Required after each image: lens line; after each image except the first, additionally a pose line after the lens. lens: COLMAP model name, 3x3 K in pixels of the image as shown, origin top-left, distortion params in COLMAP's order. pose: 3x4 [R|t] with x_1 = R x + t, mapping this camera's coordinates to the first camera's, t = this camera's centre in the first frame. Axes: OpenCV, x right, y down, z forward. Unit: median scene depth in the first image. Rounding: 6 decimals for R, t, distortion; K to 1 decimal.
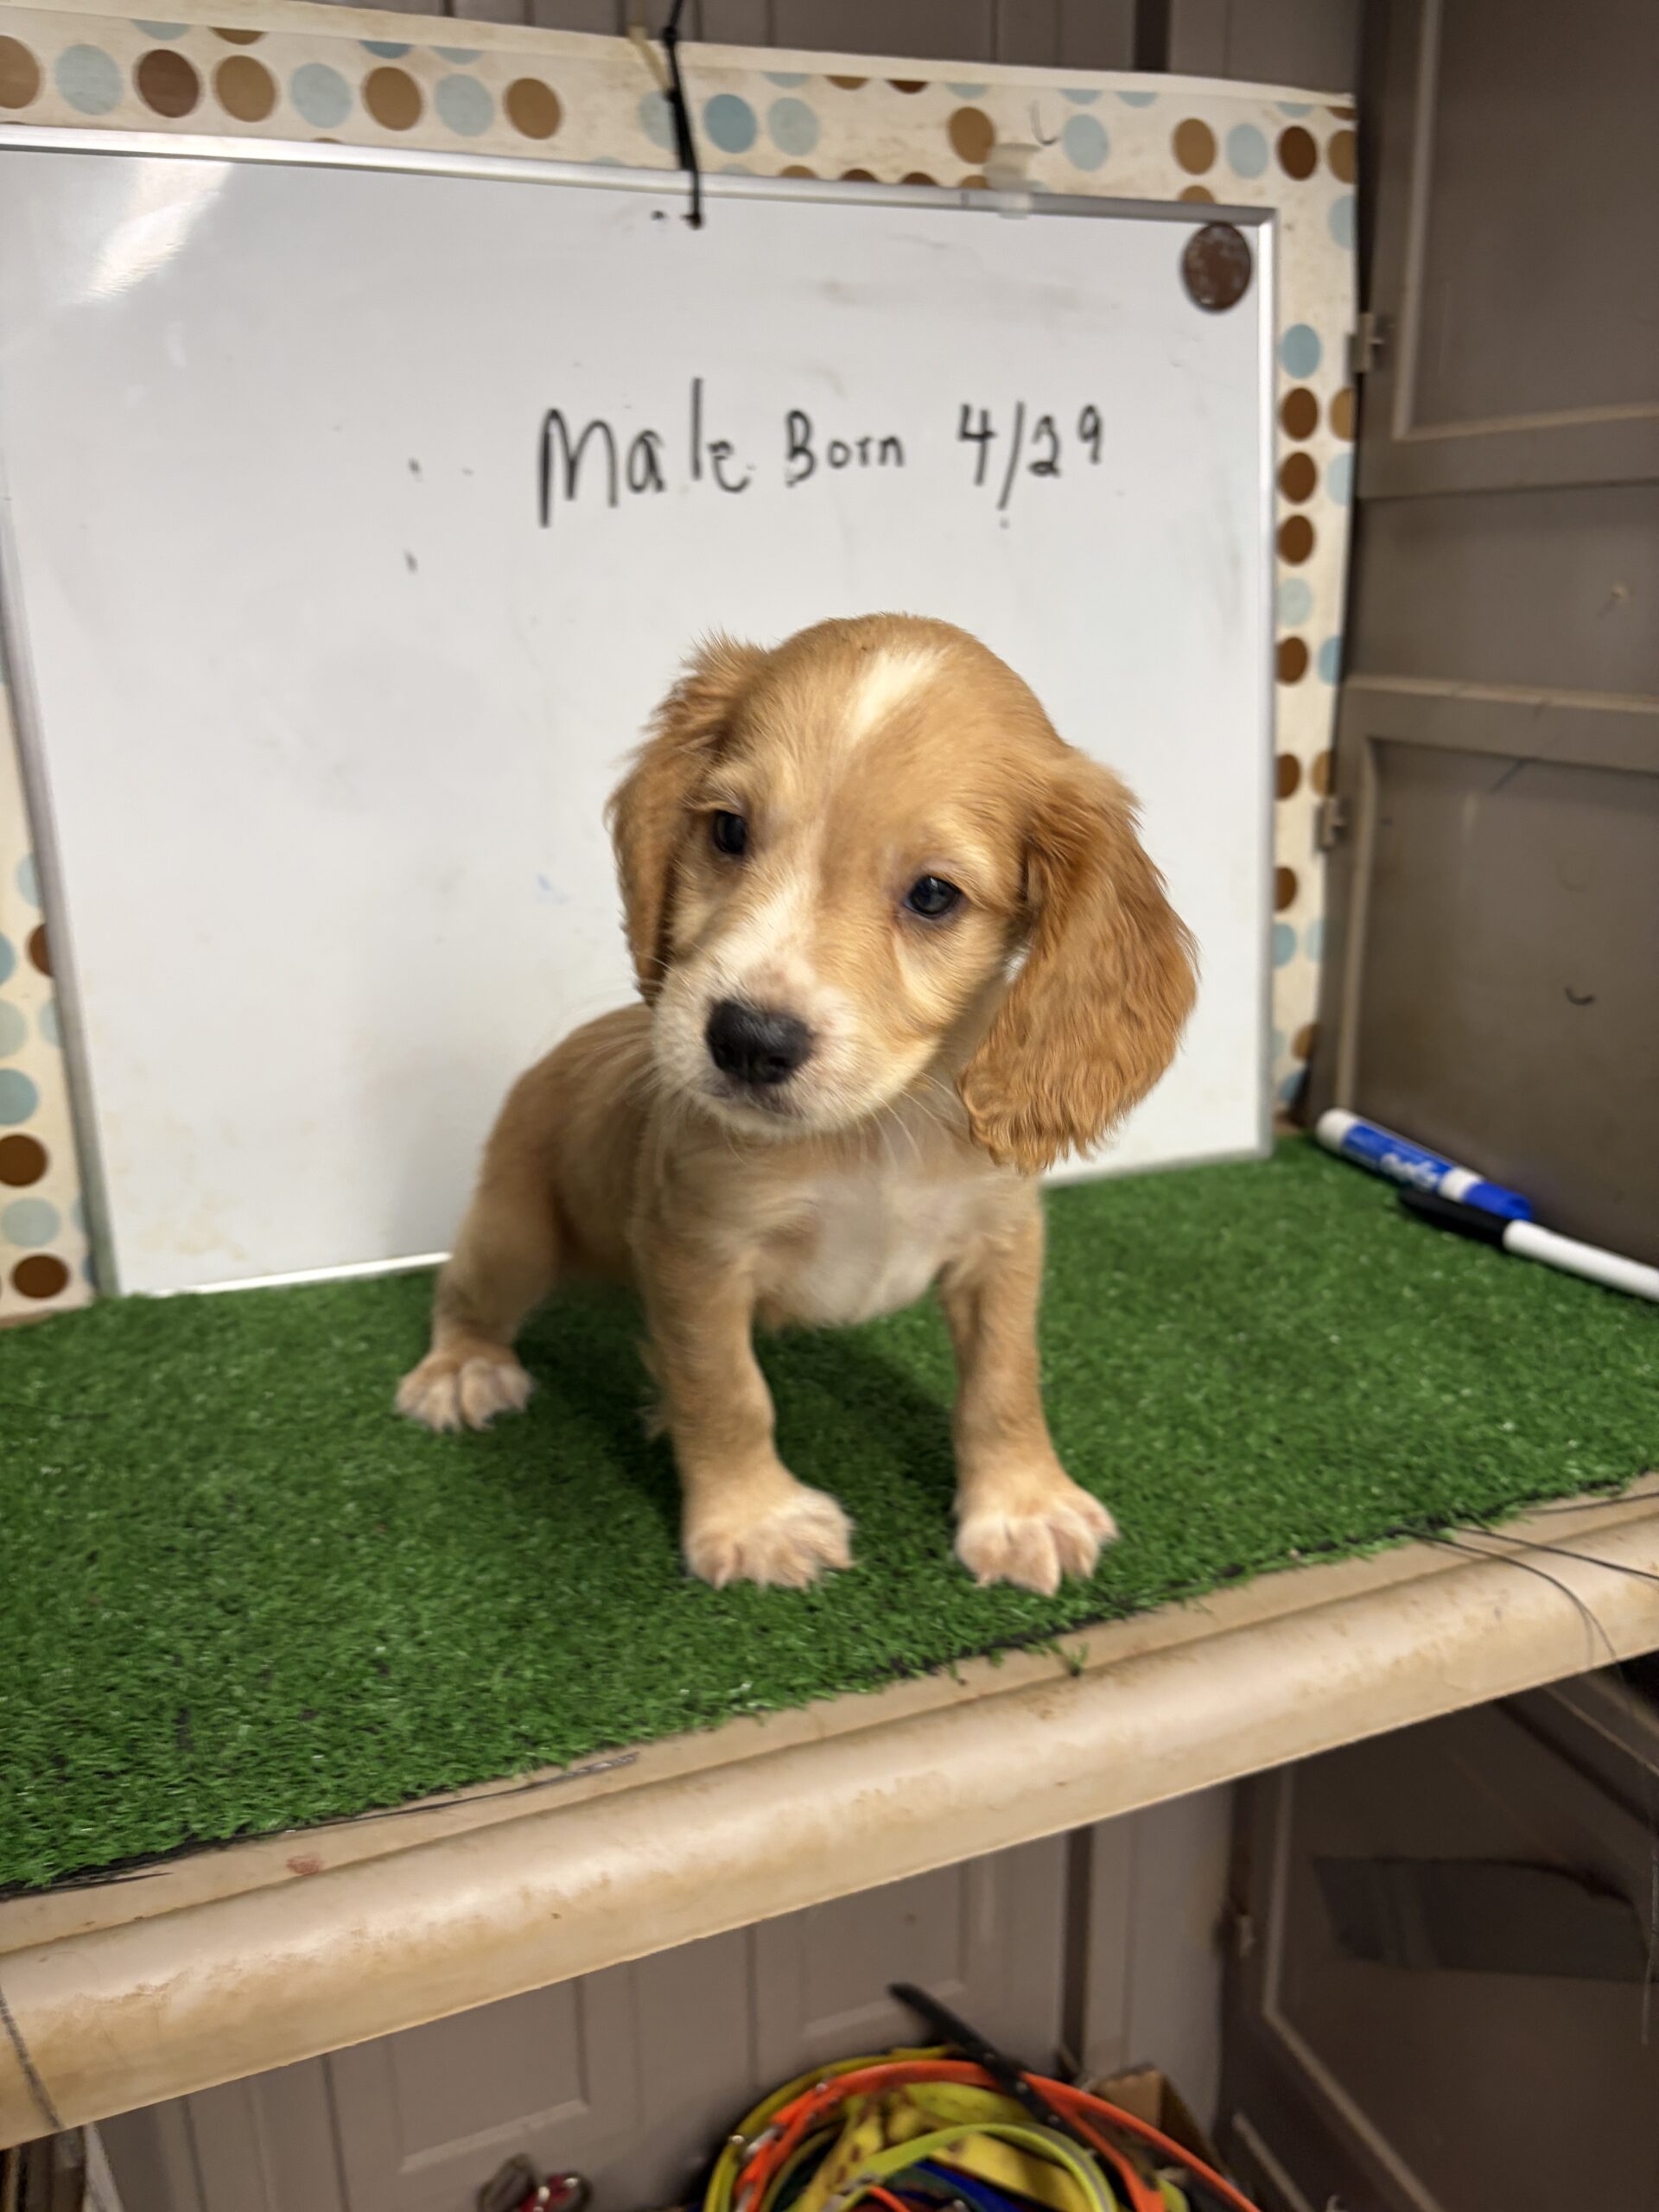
lens RADIAL K [[1719.8, 0, 829.5], [0, 1719.8, 1106.0], [0, 0, 1]] dist [-0.009433, -0.002091]
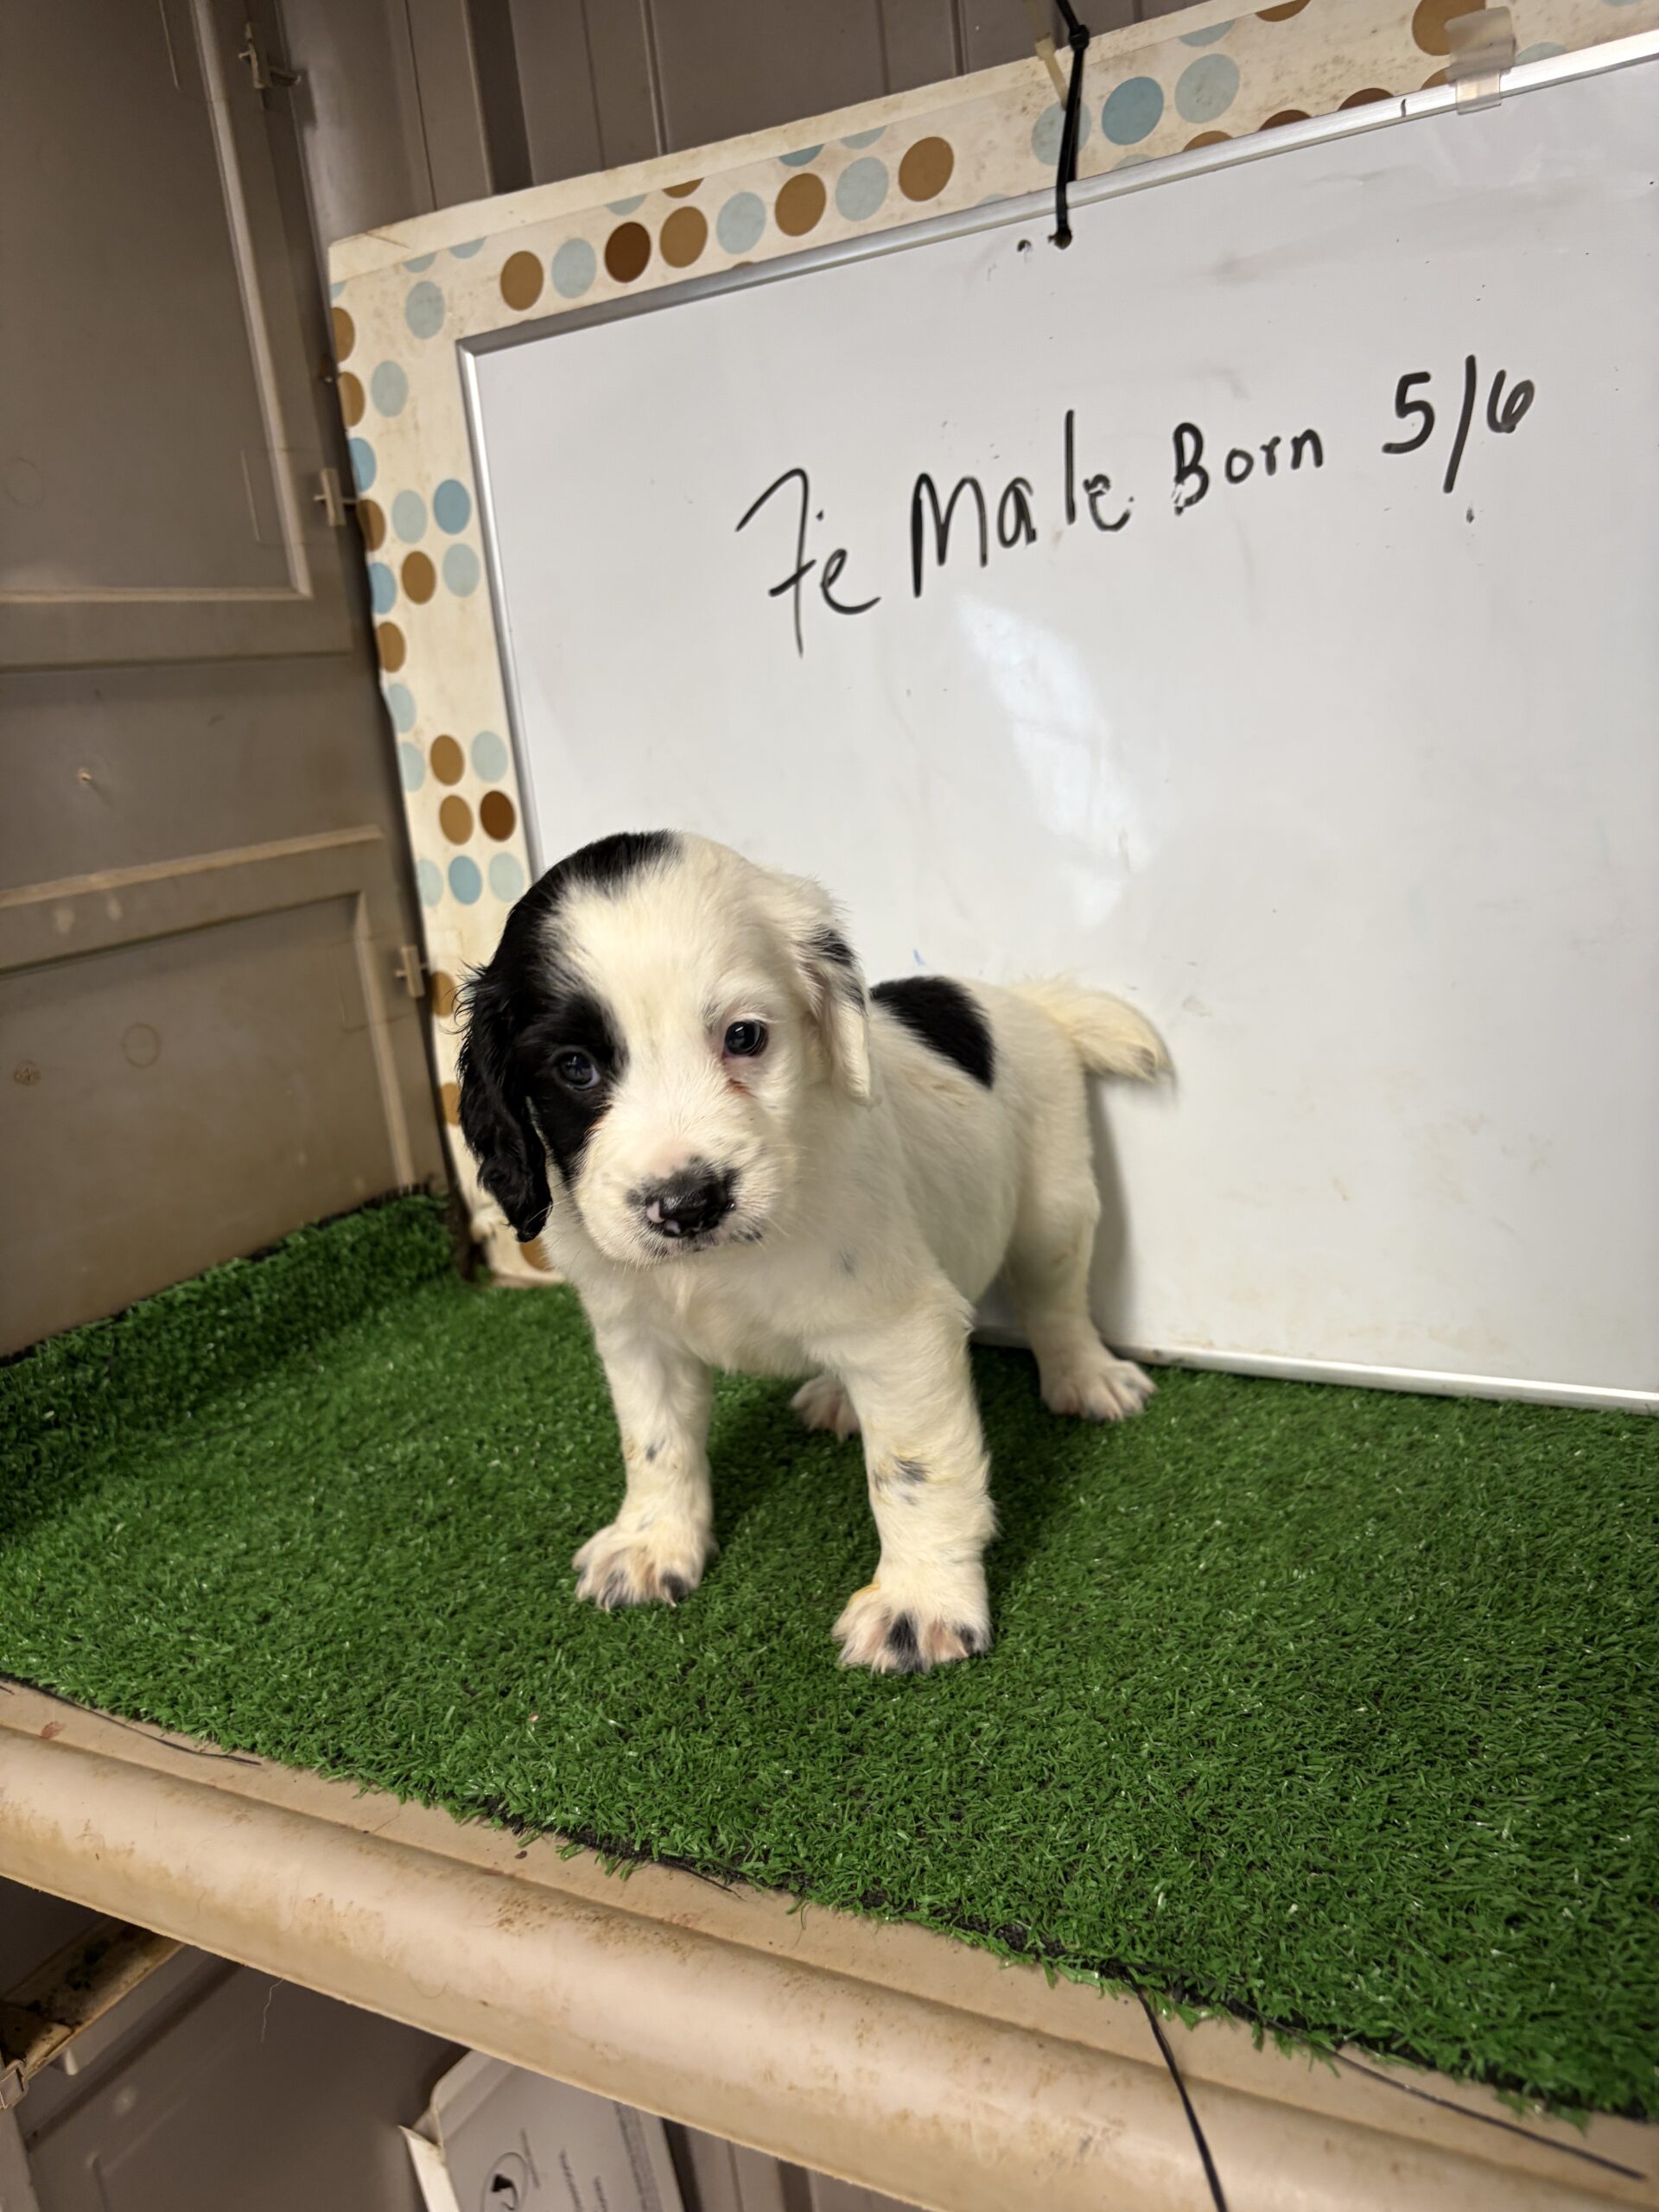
lens RADIAL K [[1689.3, 0, 831.3], [0, 1689.3, 1127.6], [0, 0, 1]] dist [0.001145, -0.017740]
pose [[0.644322, 0.129233, -0.753756, 0.572878], [-0.133446, 0.989496, 0.055579, -0.085762], [0.753021, 0.064775, 0.654800, 0.356713]]
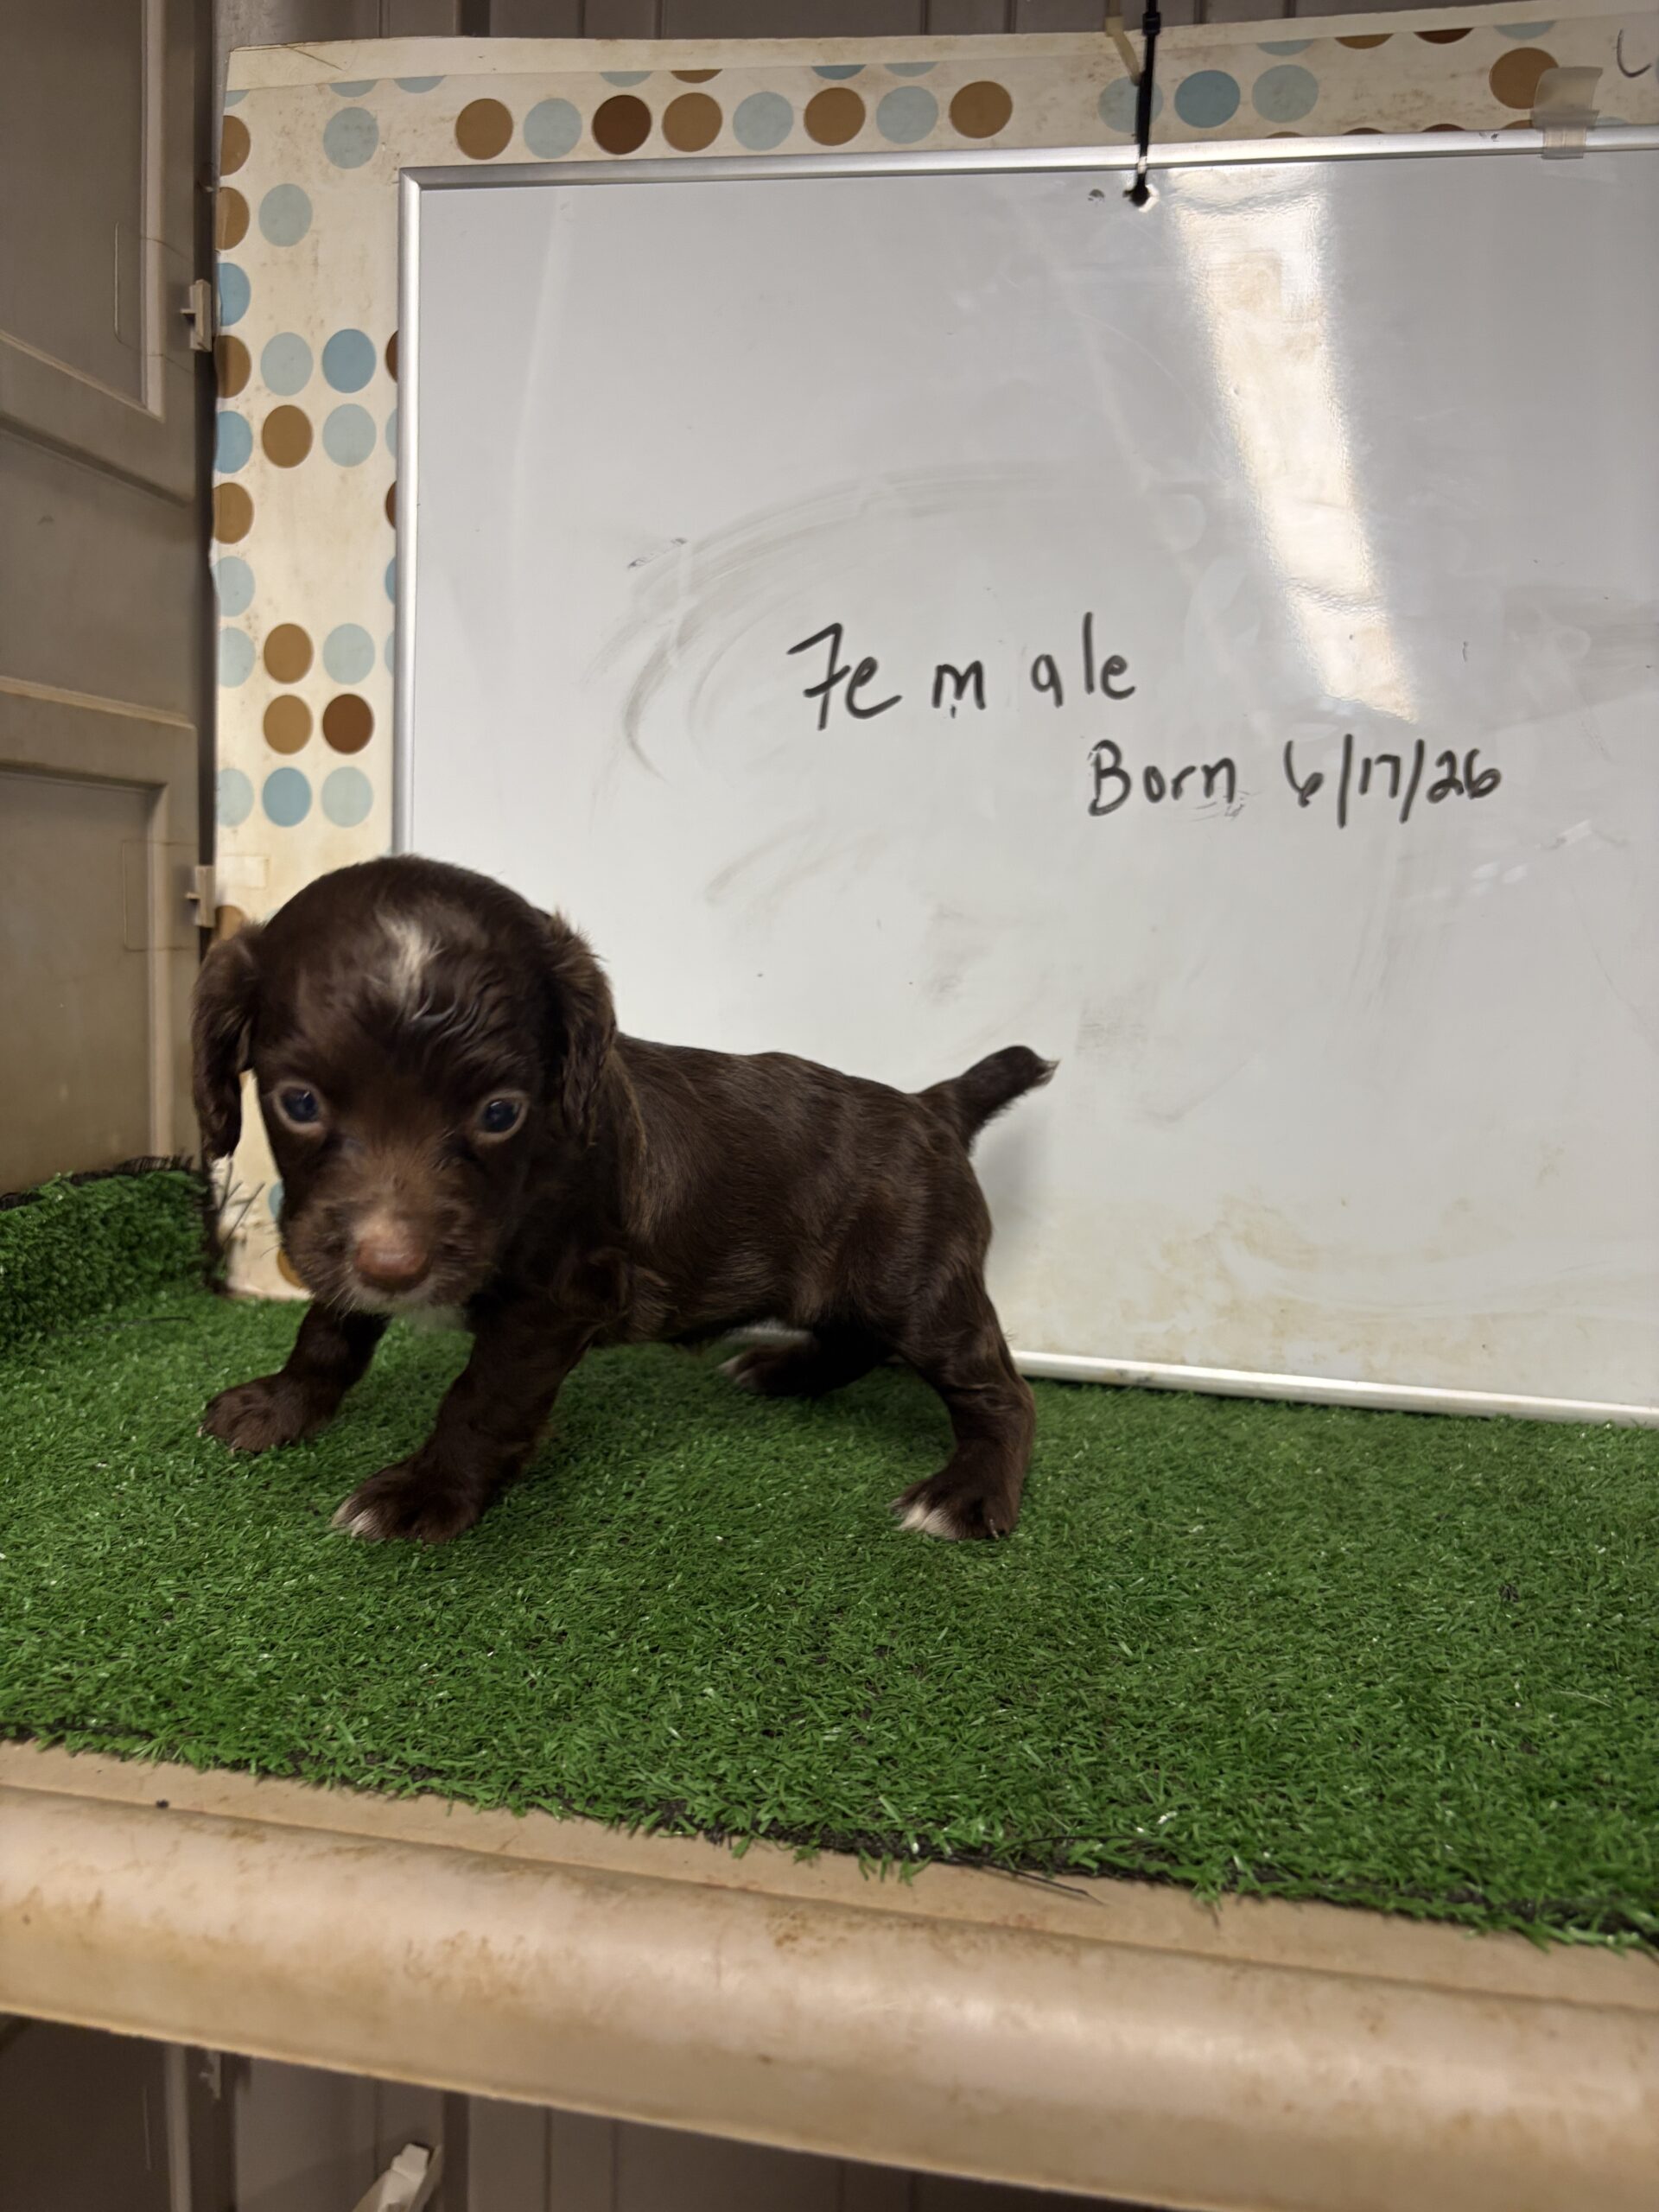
lens RADIAL K [[1689.3, 0, 831.3], [0, 1689.3, 1127.6], [0, 0, 1]] dist [0.001145, -0.017740]
pose [[0.849096, 0.110248, -0.516605, 0.291430], [-0.201923, 0.971447, -0.124566, 0.092820], [0.488122, 0.210084, 0.847114, 0.283635]]
